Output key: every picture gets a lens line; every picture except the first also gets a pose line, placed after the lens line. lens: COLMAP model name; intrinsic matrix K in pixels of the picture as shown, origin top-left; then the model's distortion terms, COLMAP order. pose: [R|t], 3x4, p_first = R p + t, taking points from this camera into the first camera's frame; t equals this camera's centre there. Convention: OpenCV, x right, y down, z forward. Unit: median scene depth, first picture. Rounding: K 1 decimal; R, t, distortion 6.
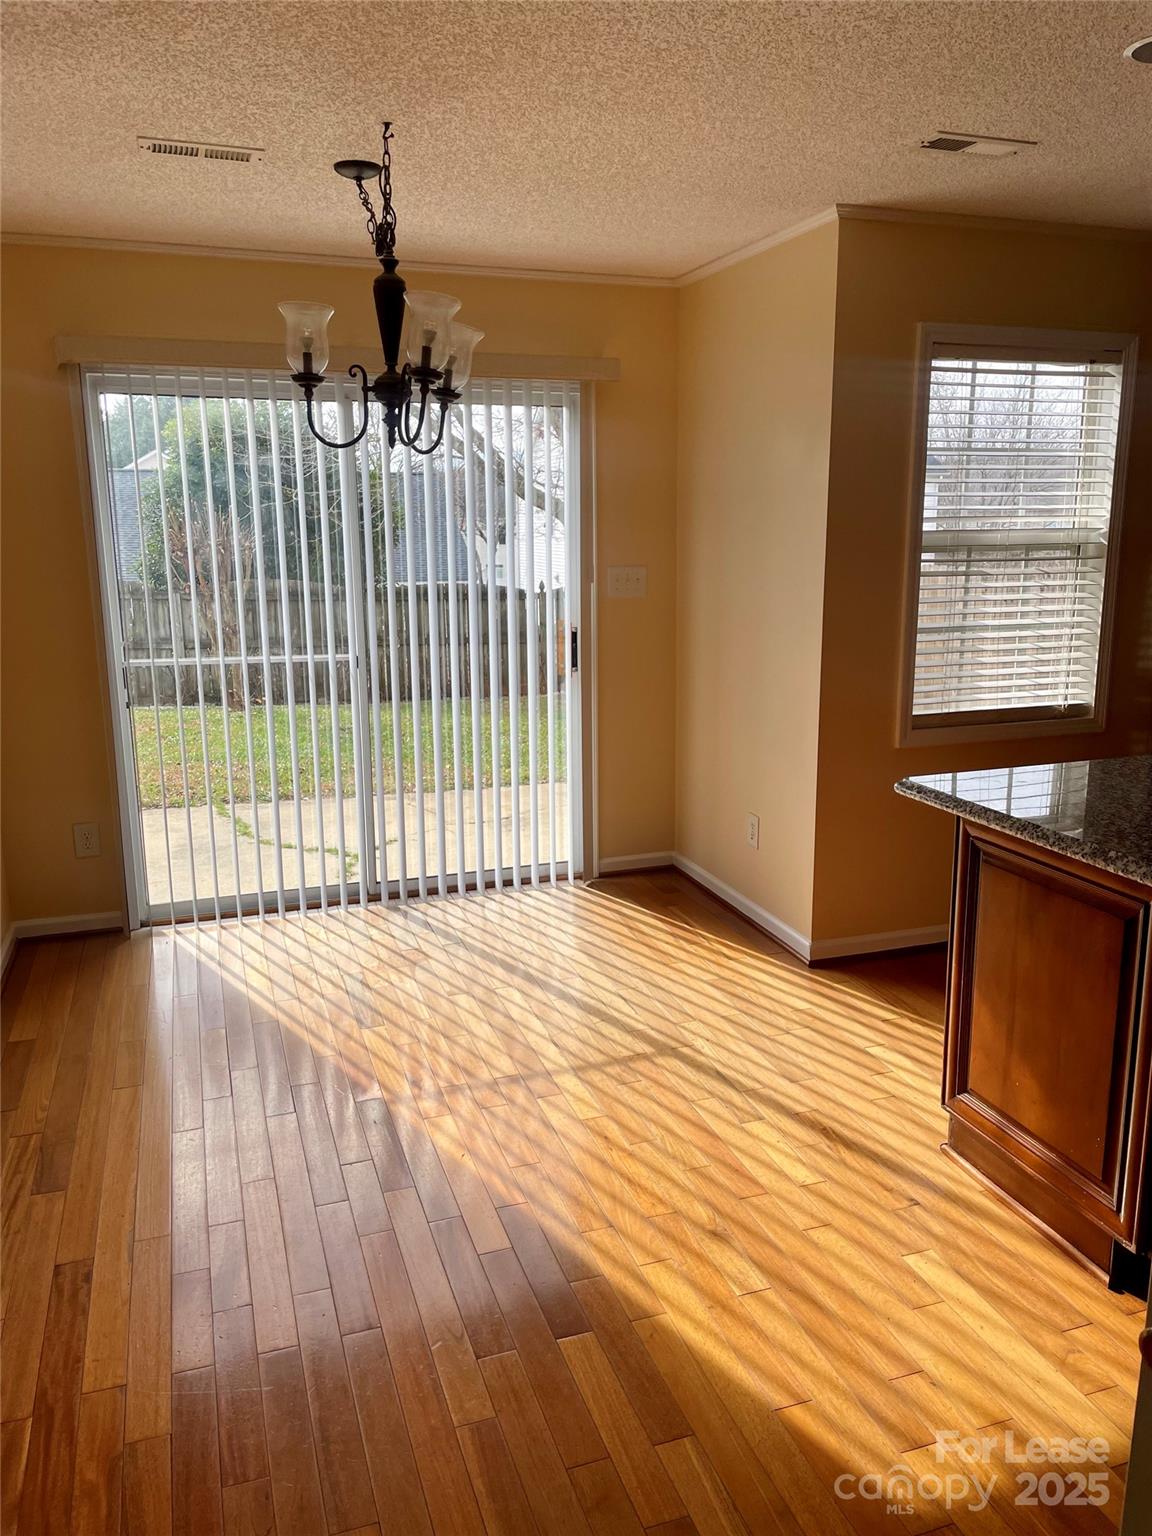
lens RADIAL K [[1158.3, 0, 598.7], [0, 1158.3, 765.1], [0, 0, 1]] dist [0.079593, -0.122680]
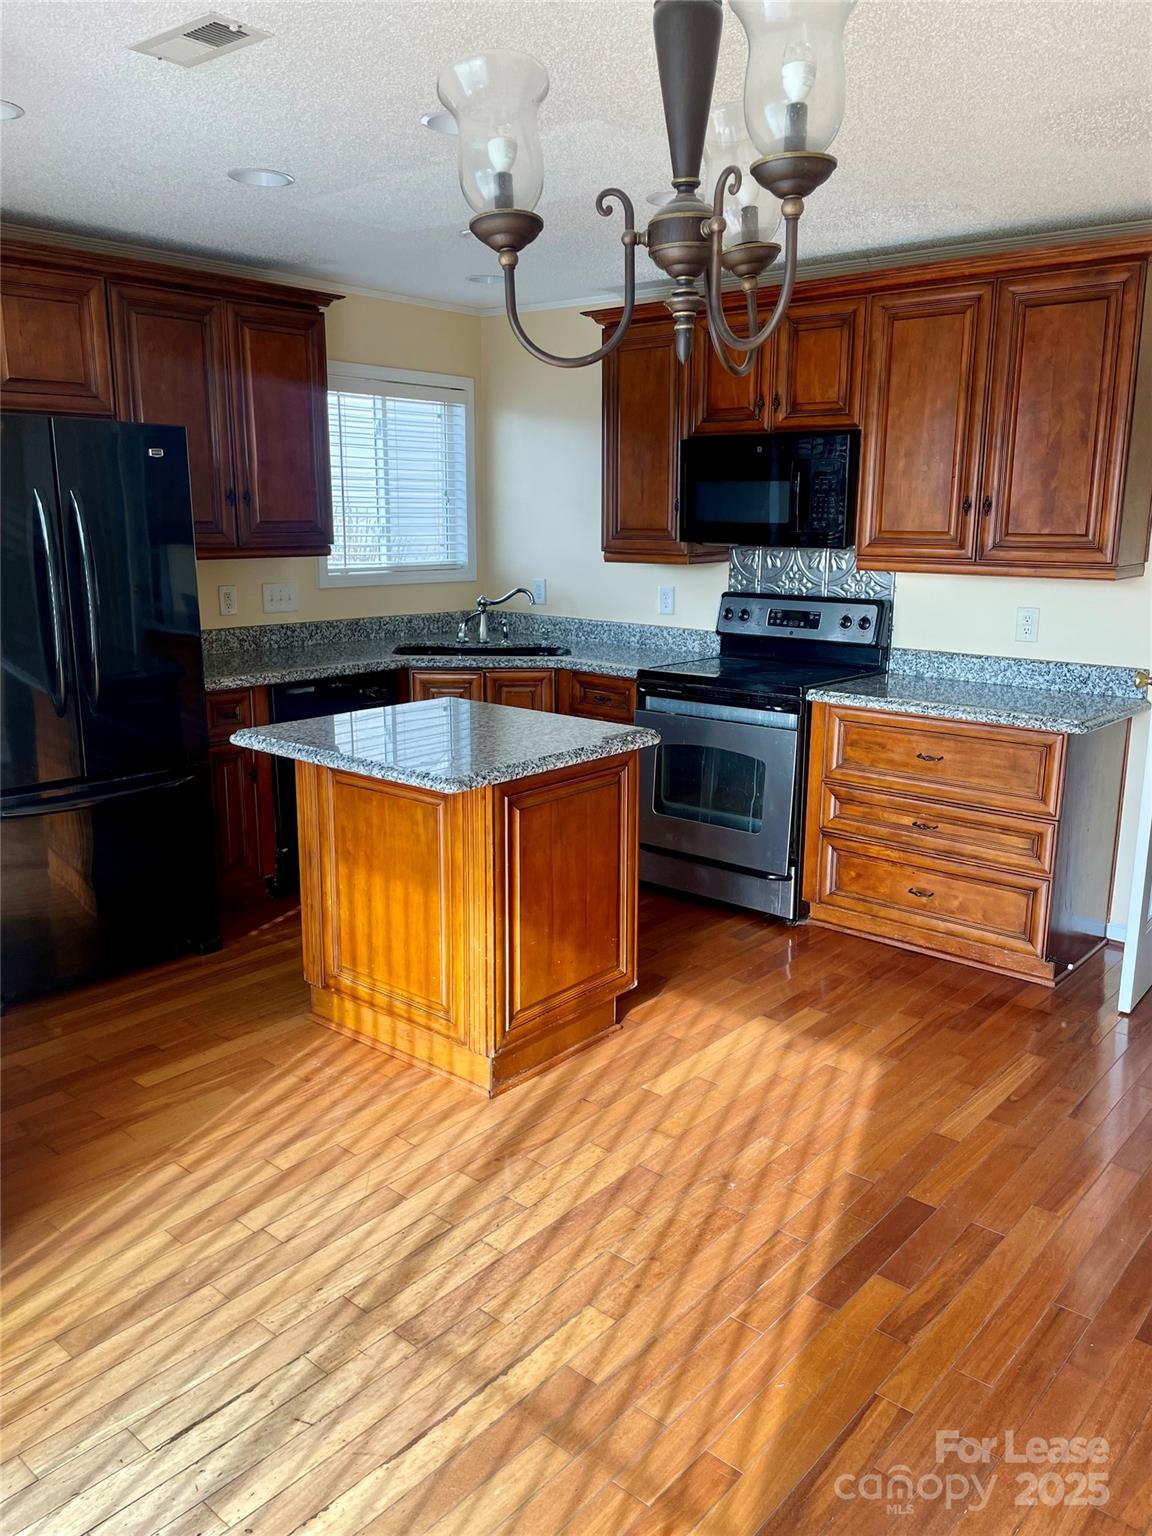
lens RADIAL K [[1158.3, 0, 598.7], [0, 1158.3, 765.1], [0, 0, 1]] dist [0.079593, -0.122680]
pose [[-0.505800, -0.188263, 0.841857, -0.531841], [0.172460, 0.934127, 0.312514, -0.241936], [-0.845236, 0.303256, -0.440014, 1.147881]]
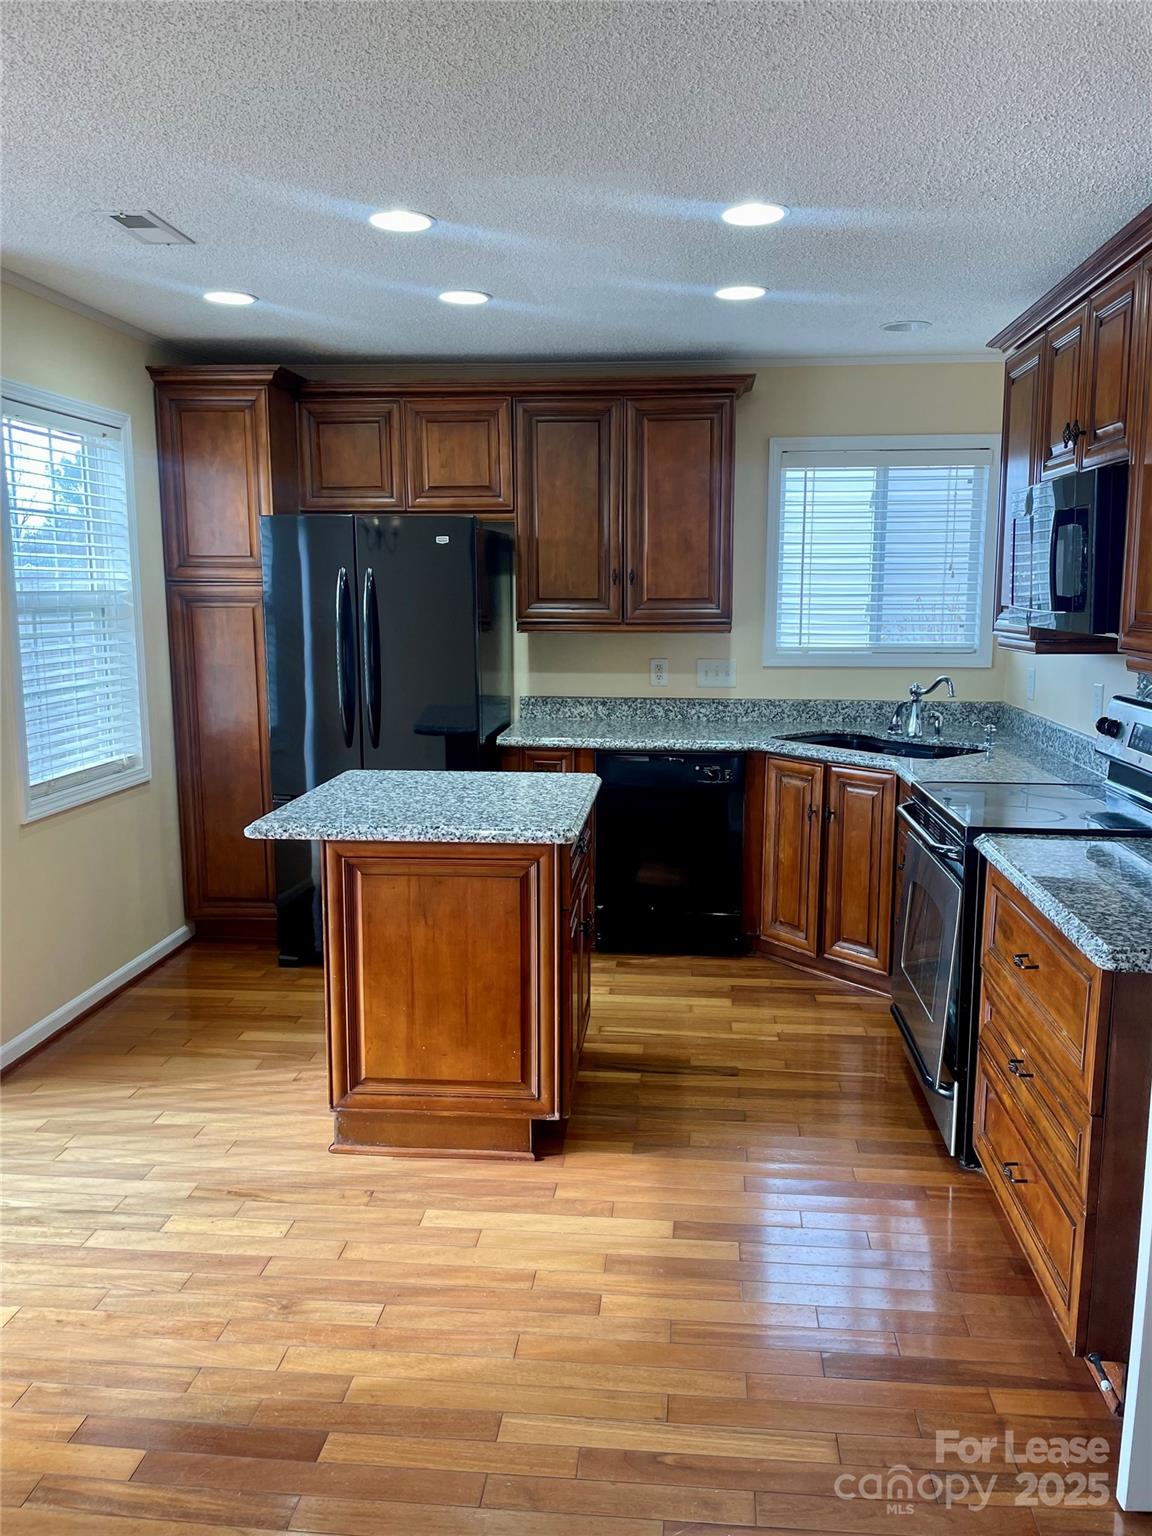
lens RADIAL K [[1158.3, 0, 598.7], [0, 1158.3, 765.1], [0, 0, 1]] dist [0.079593, -0.122680]
pose [[0.413036, -0.133902, 0.900817, -0.477352], [0.187243, 0.980486, 0.059891, -0.038421], [-0.891258, 0.143935, 0.430049, 0.229914]]
